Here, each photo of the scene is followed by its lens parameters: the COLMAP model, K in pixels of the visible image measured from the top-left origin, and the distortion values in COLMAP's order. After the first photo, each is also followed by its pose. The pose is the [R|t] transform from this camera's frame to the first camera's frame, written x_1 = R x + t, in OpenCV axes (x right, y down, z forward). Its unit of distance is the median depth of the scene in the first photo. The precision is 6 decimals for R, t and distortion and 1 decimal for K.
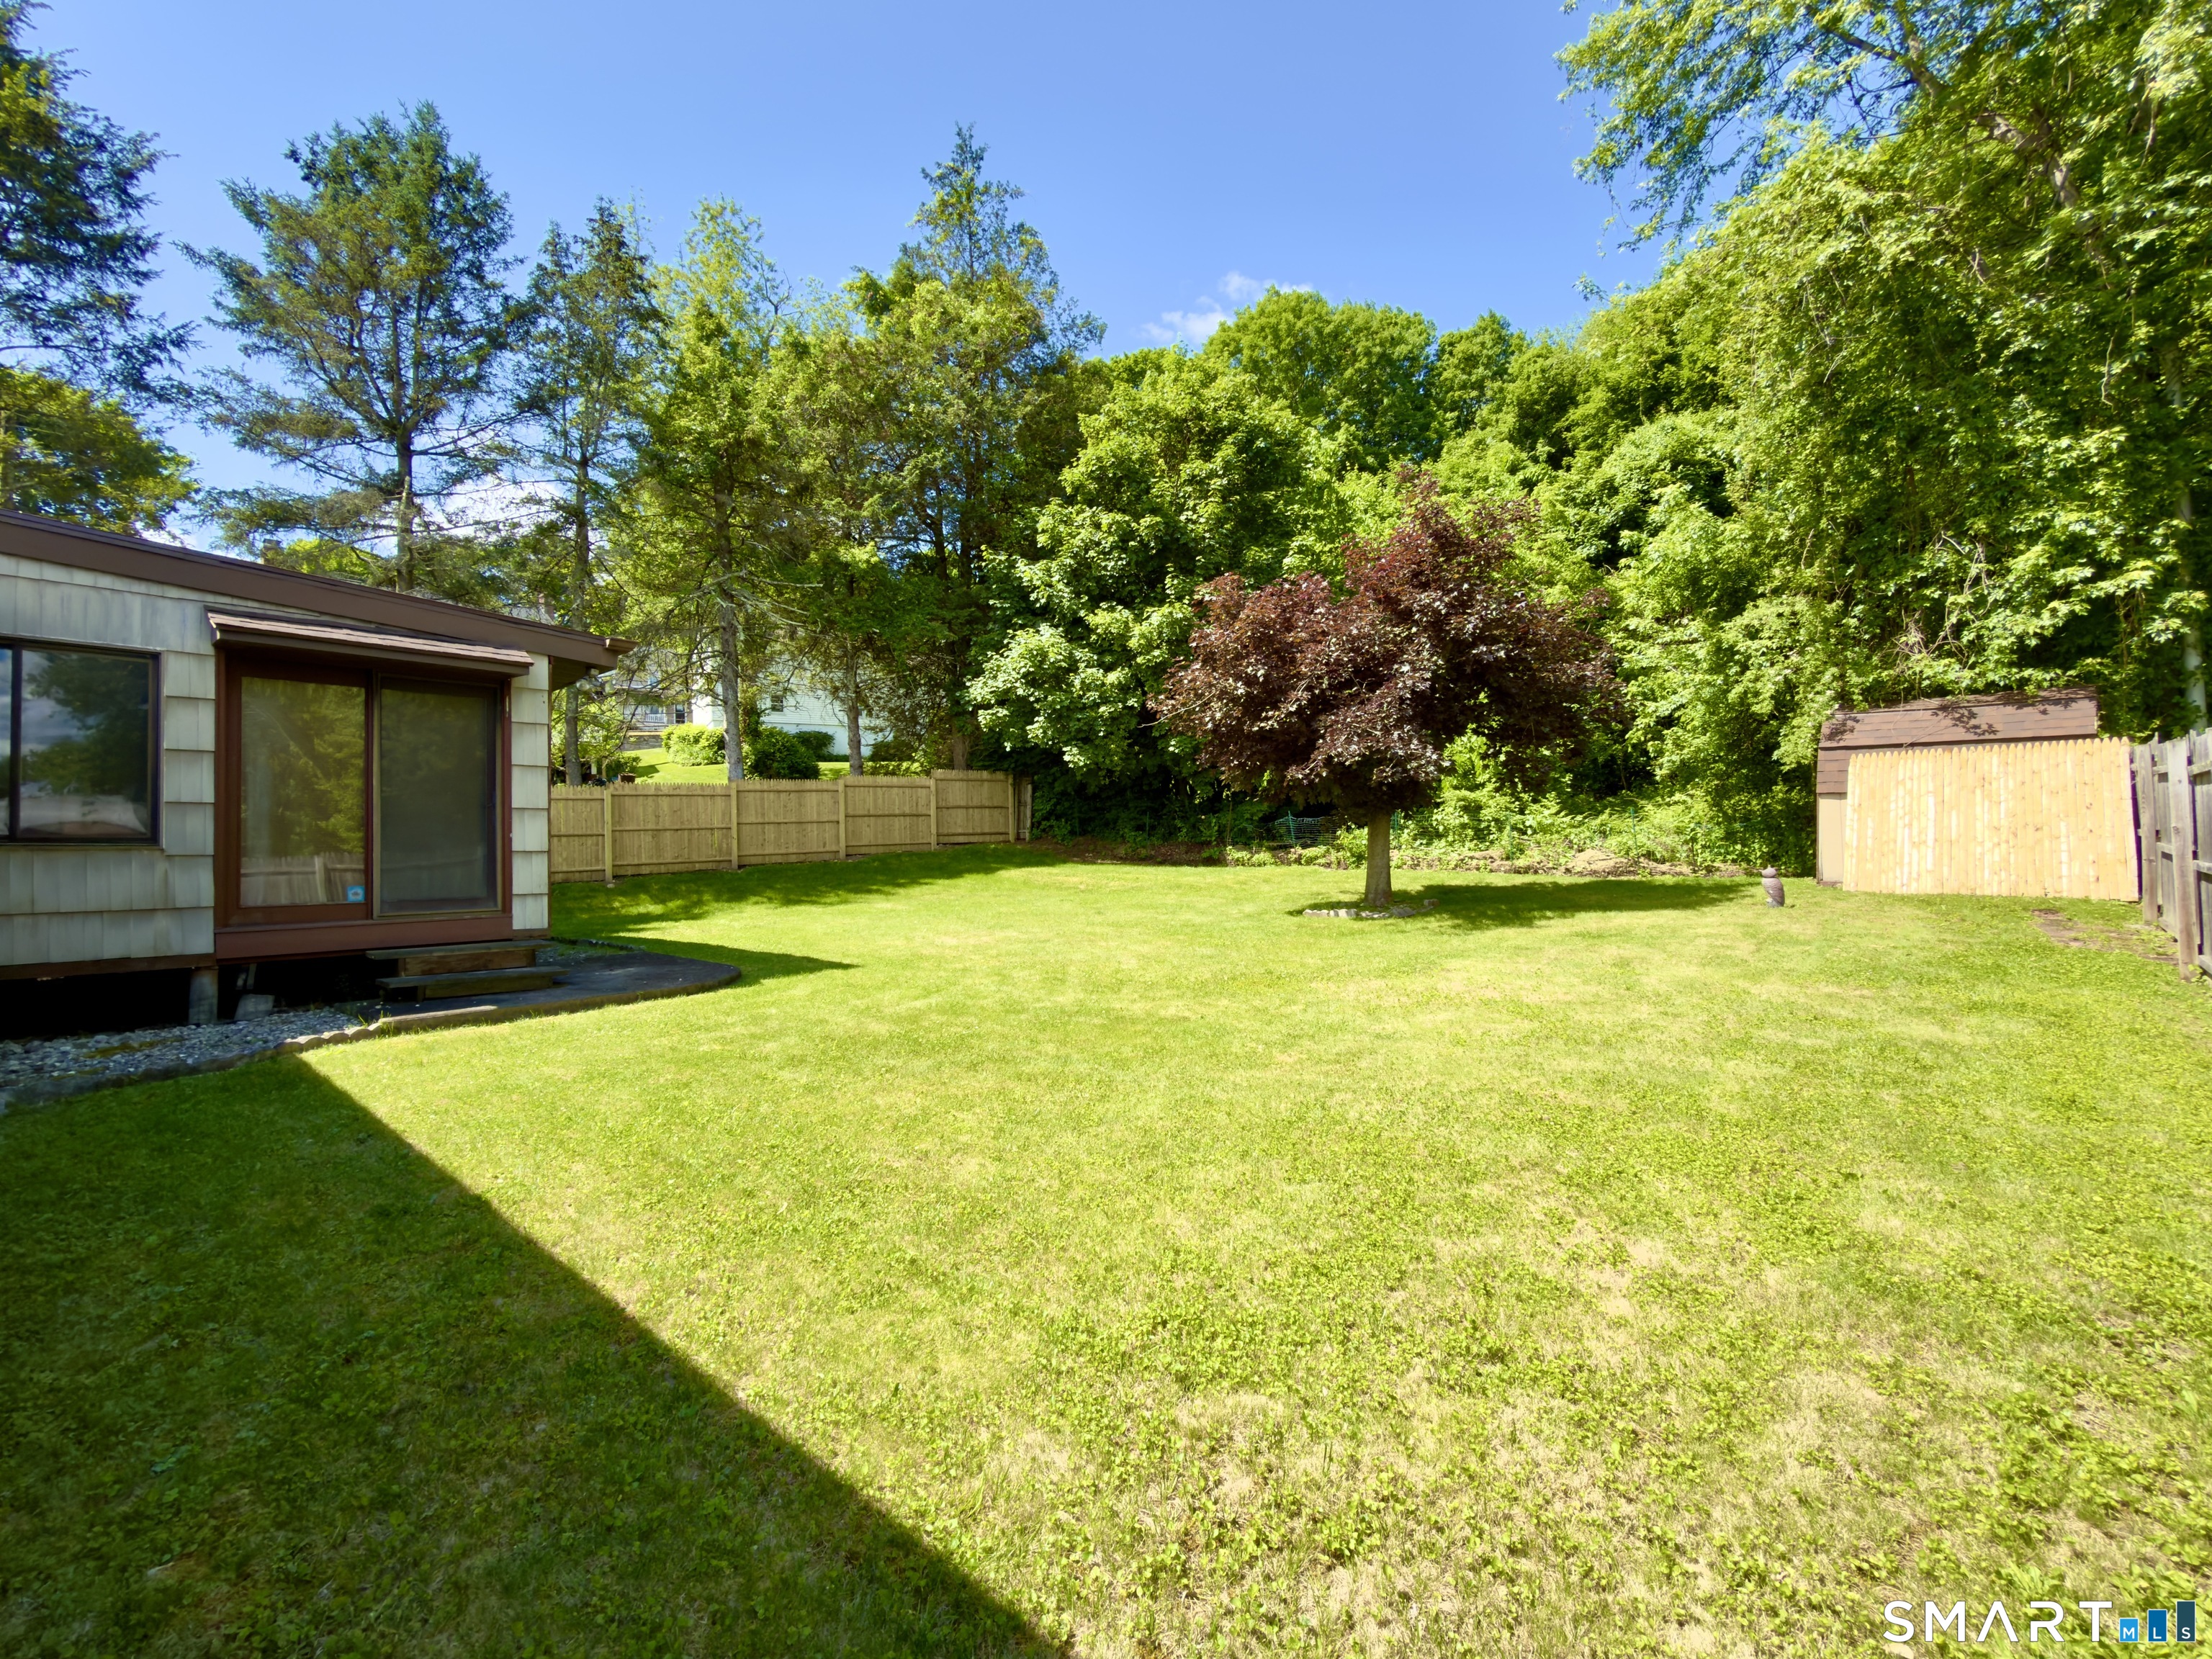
lens RADIAL K [[922.9, 0, 1120.6], [0, 922.9, 830.5], [0, 0, 1]] dist [0.000997, -0.000736]
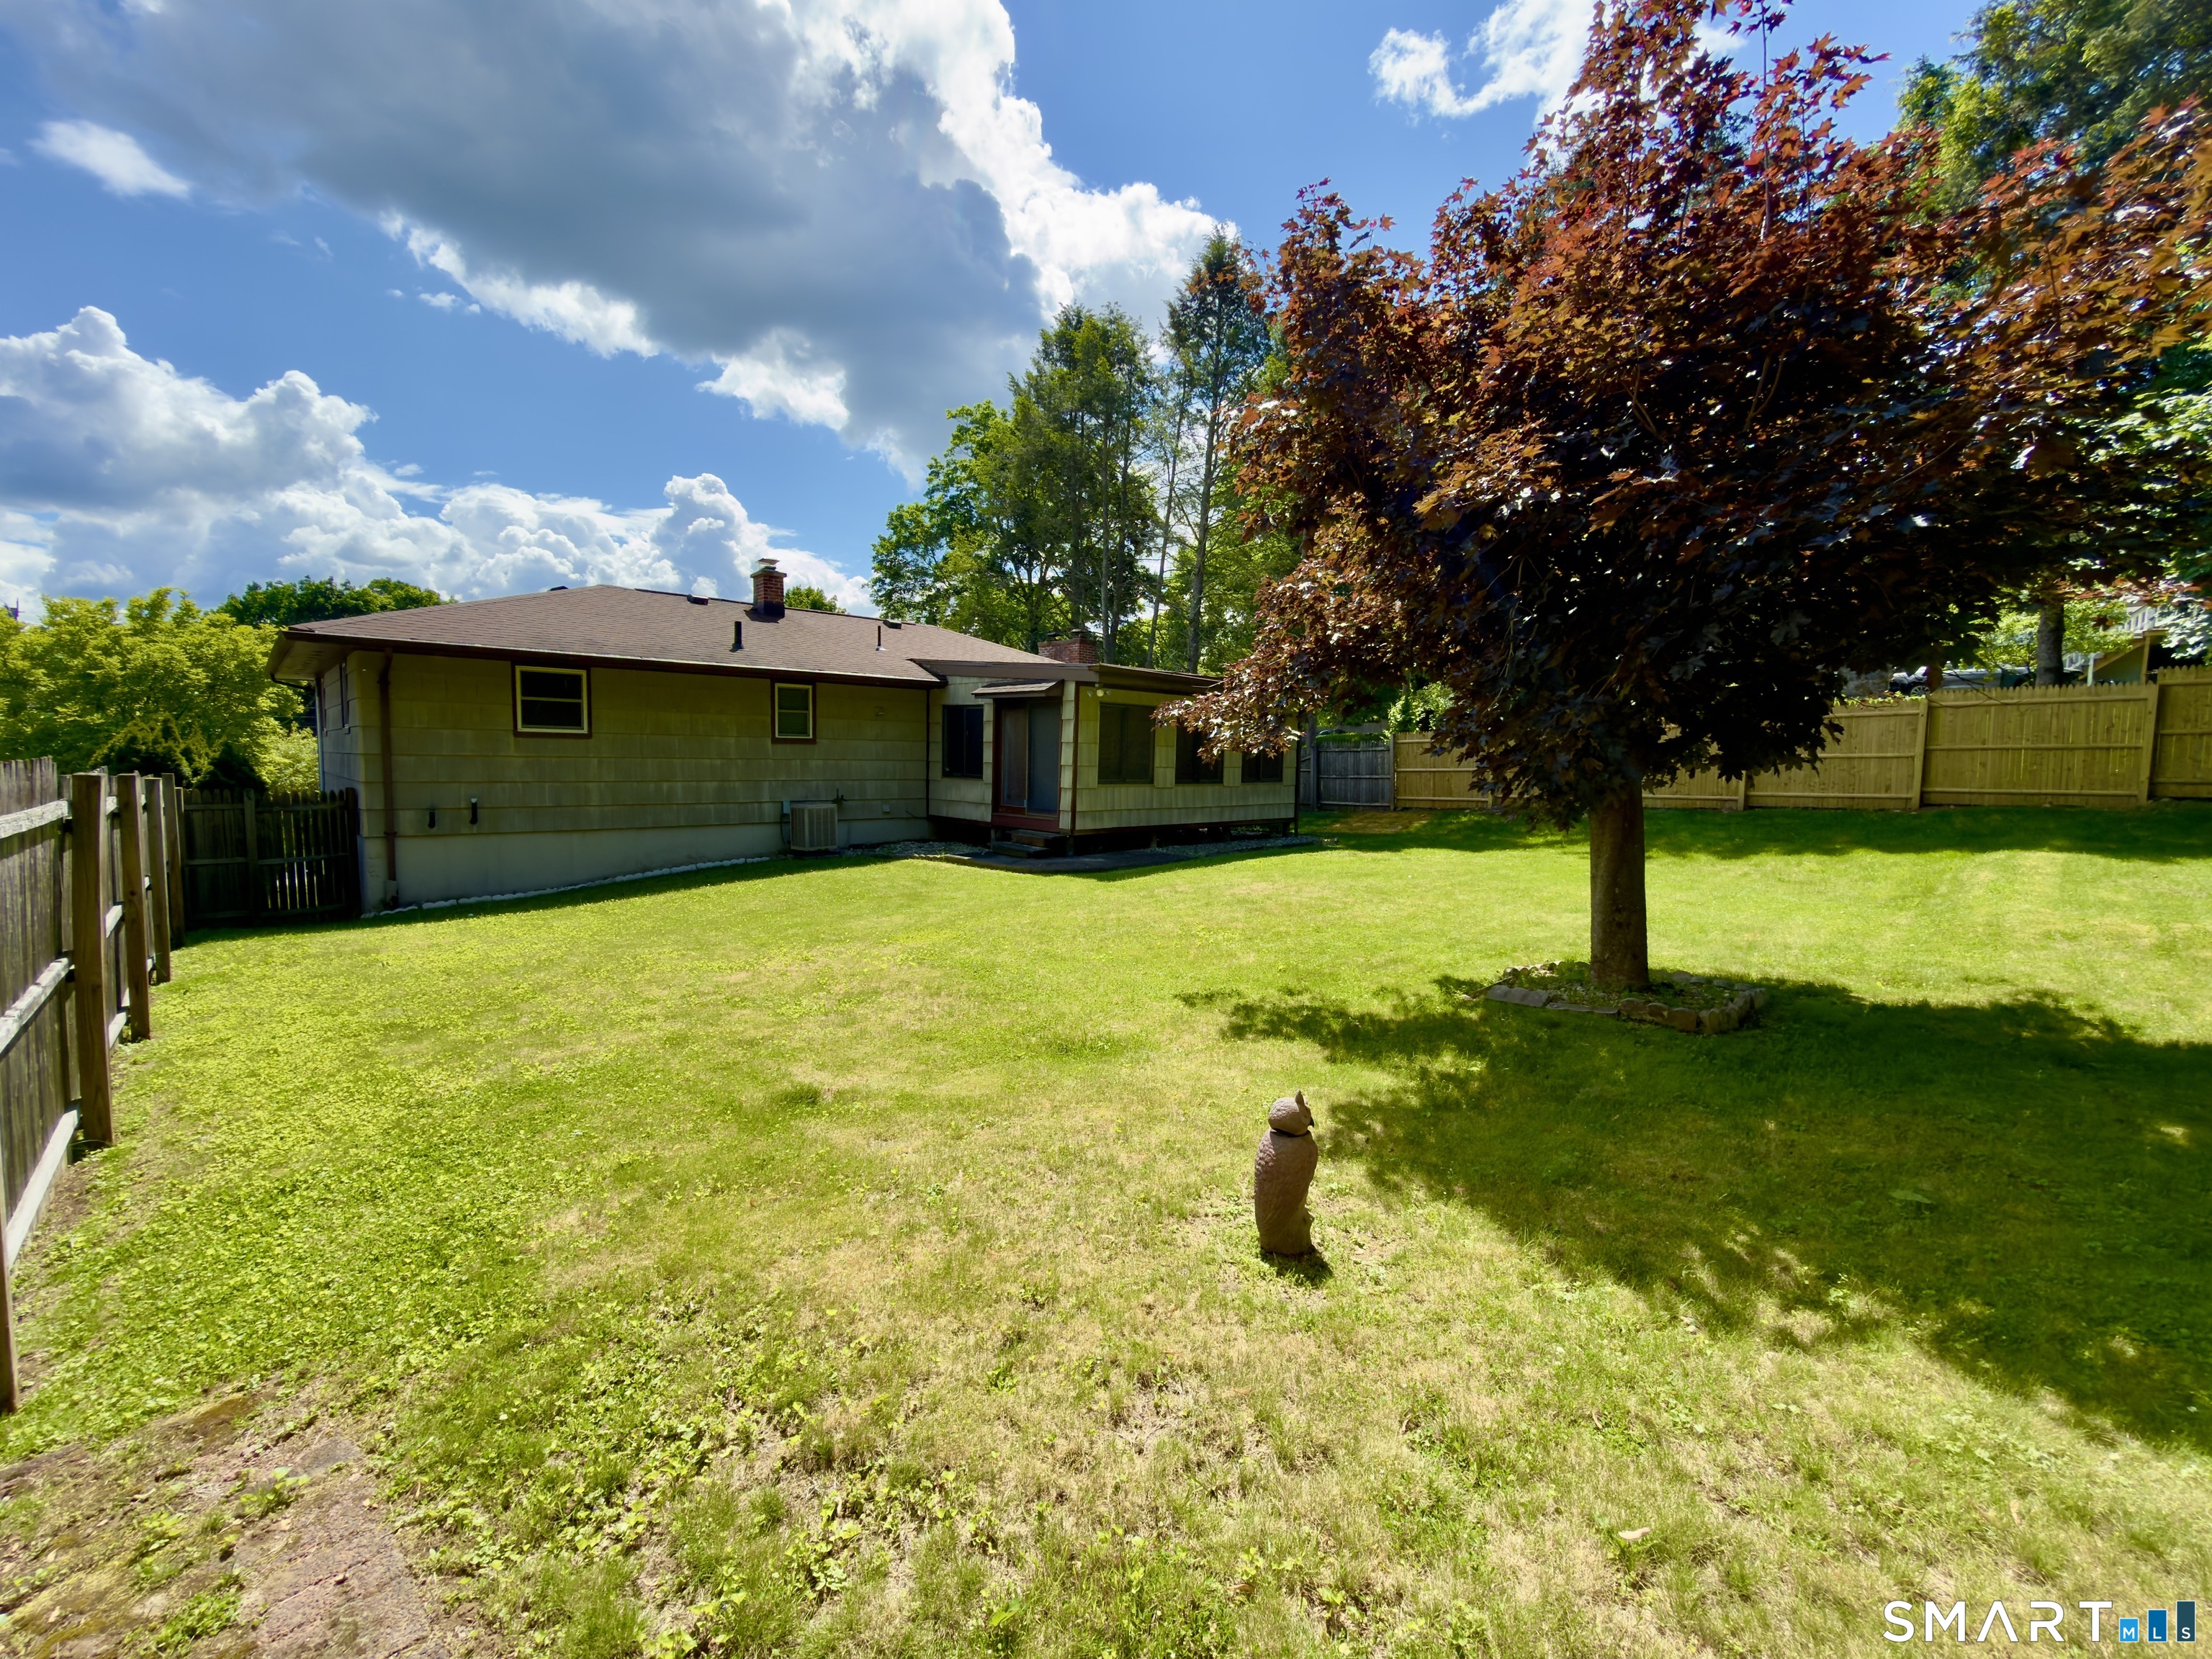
lens RADIAL K [[915.1, 0, 1124.8], [0, 915.1, 827.8], [0, 0, 1]] dist [0.000519, 0.000256]
pose [[-0.044413, 0.095648, -0.994424, 0.480471], [0.004710, 0.995415, 0.095533, -0.028944], [0.999002, -0.000441, -0.044660, 0.474214]]
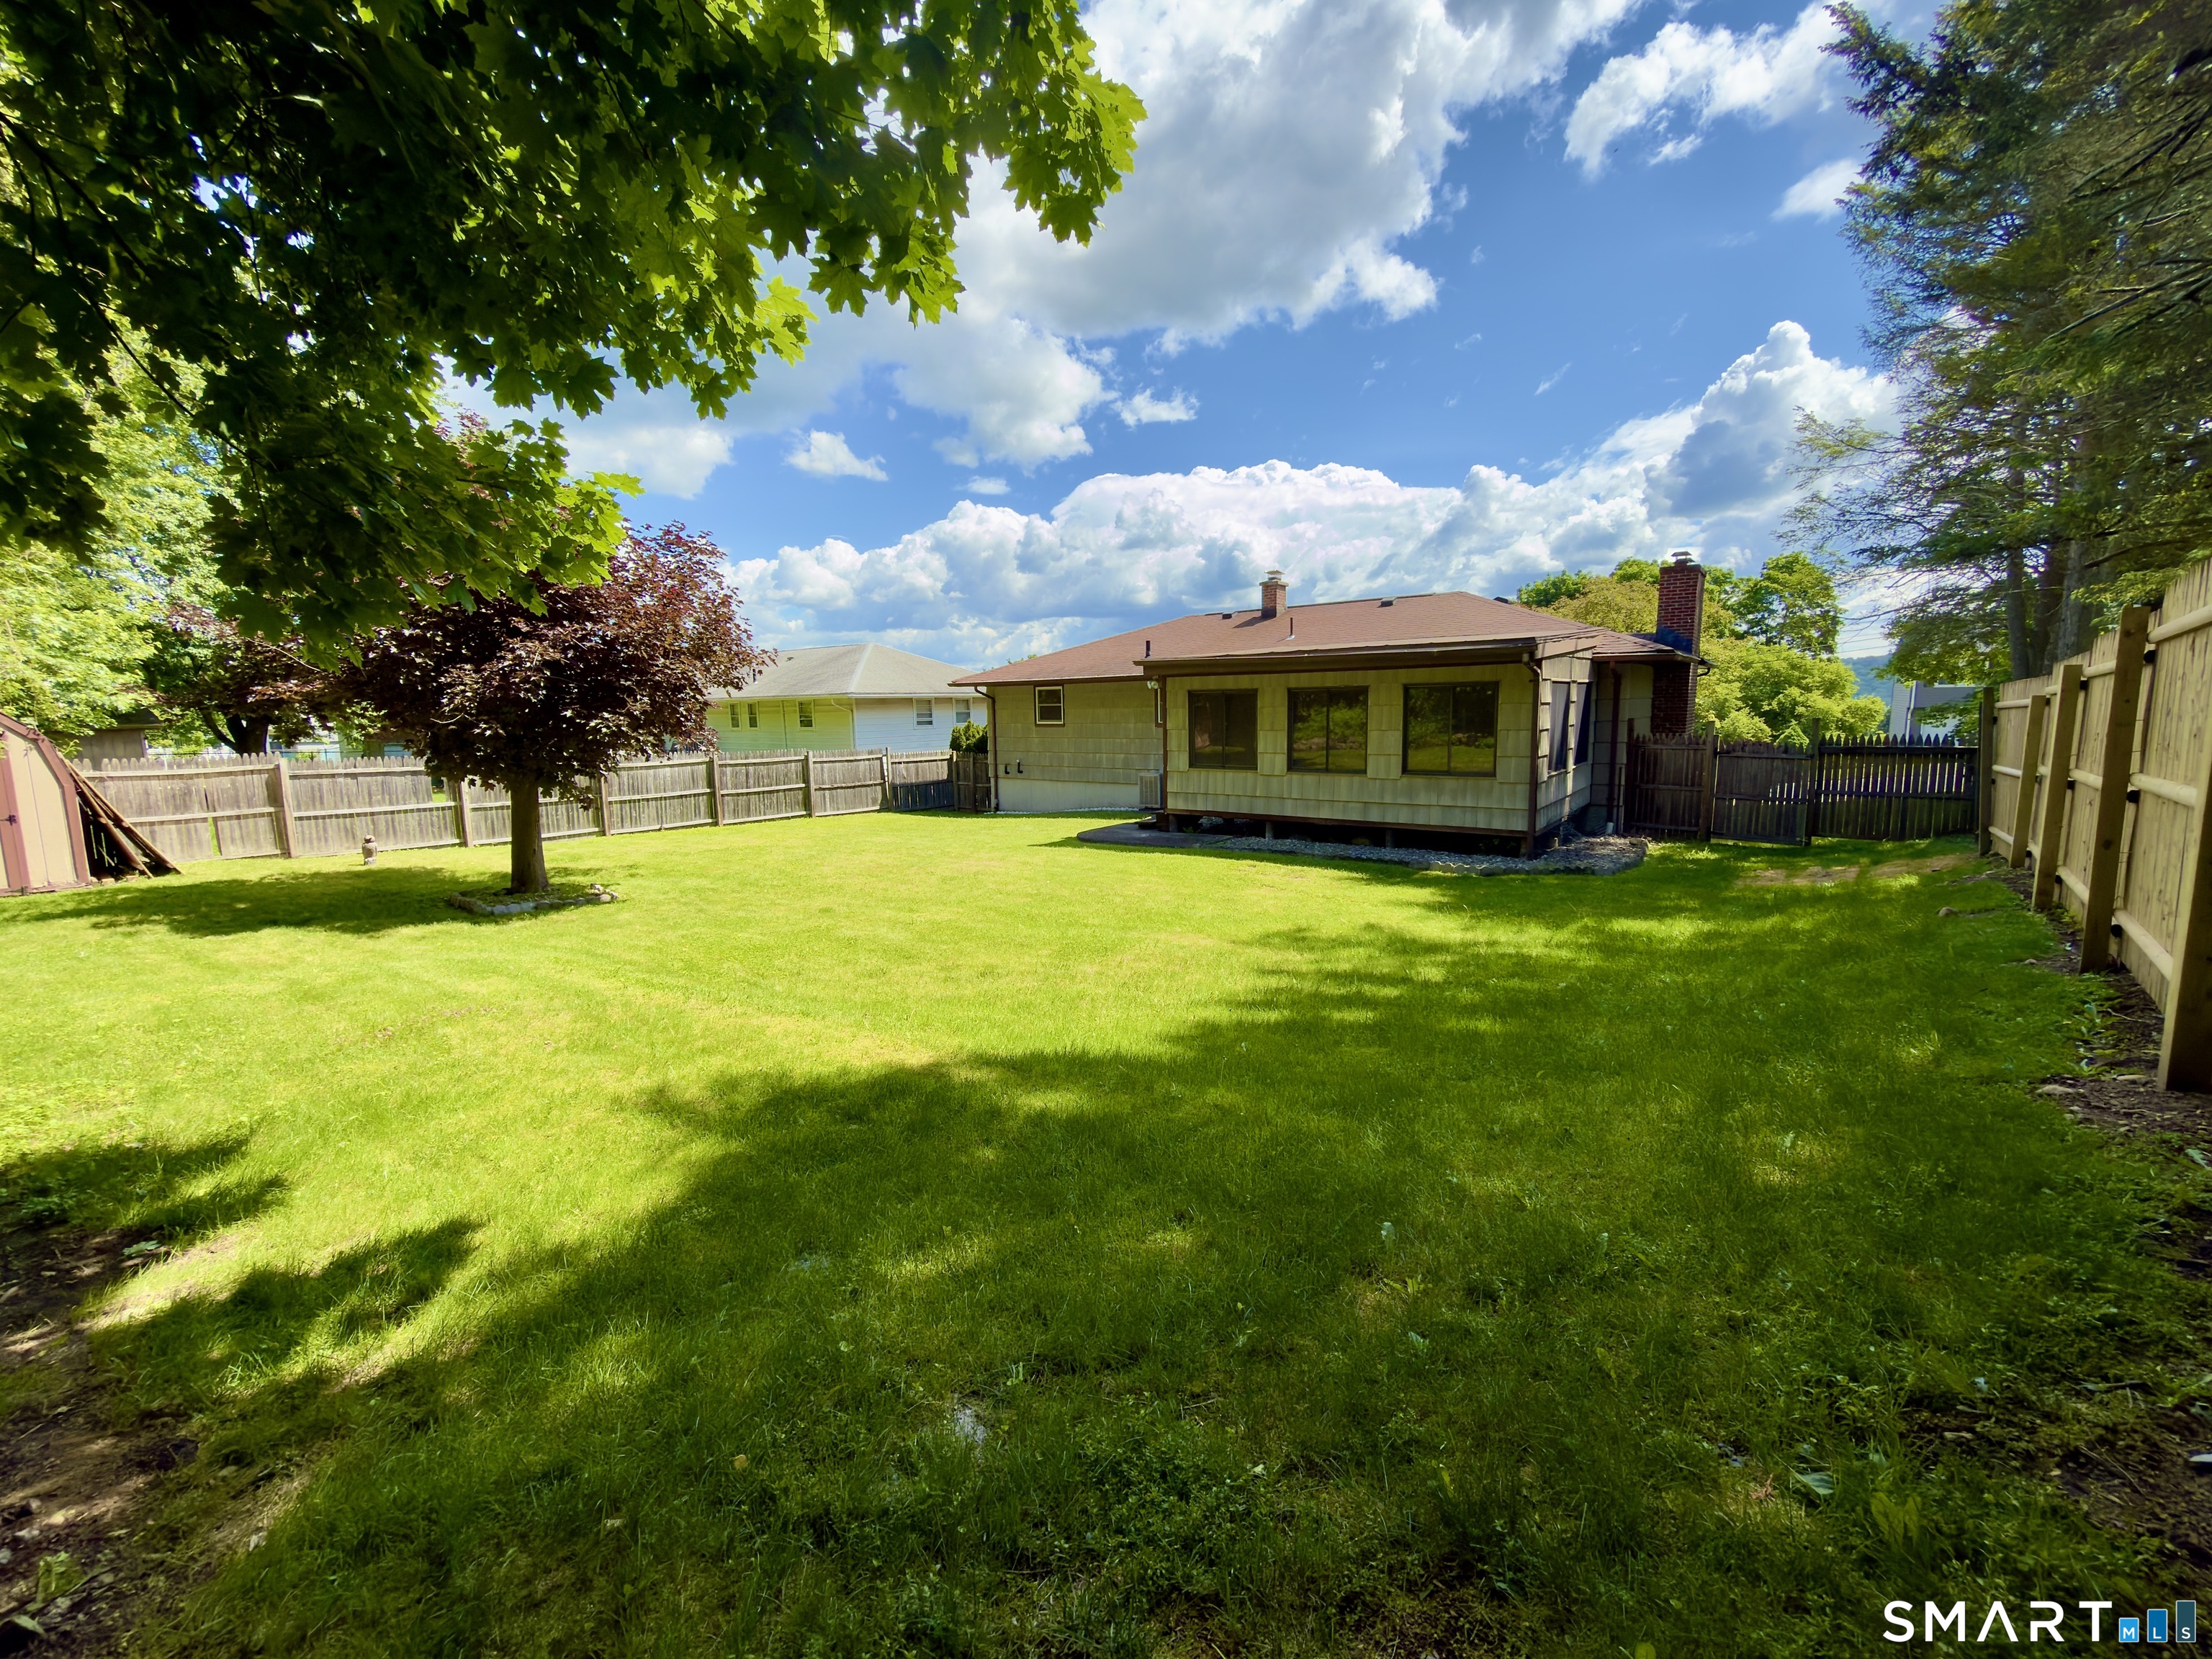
lens RADIAL K [[915.1, 0, 1124.8], [0, 915.1, 827.8], [0, 0, 1]] dist [0.000519, 0.000256]
pose [[-0.992814, 0.044398, -0.111127, -0.111139], [0.032341, 0.993621, 0.108034, -0.027813], [0.115214, 0.103664, -0.987917, 1.163436]]
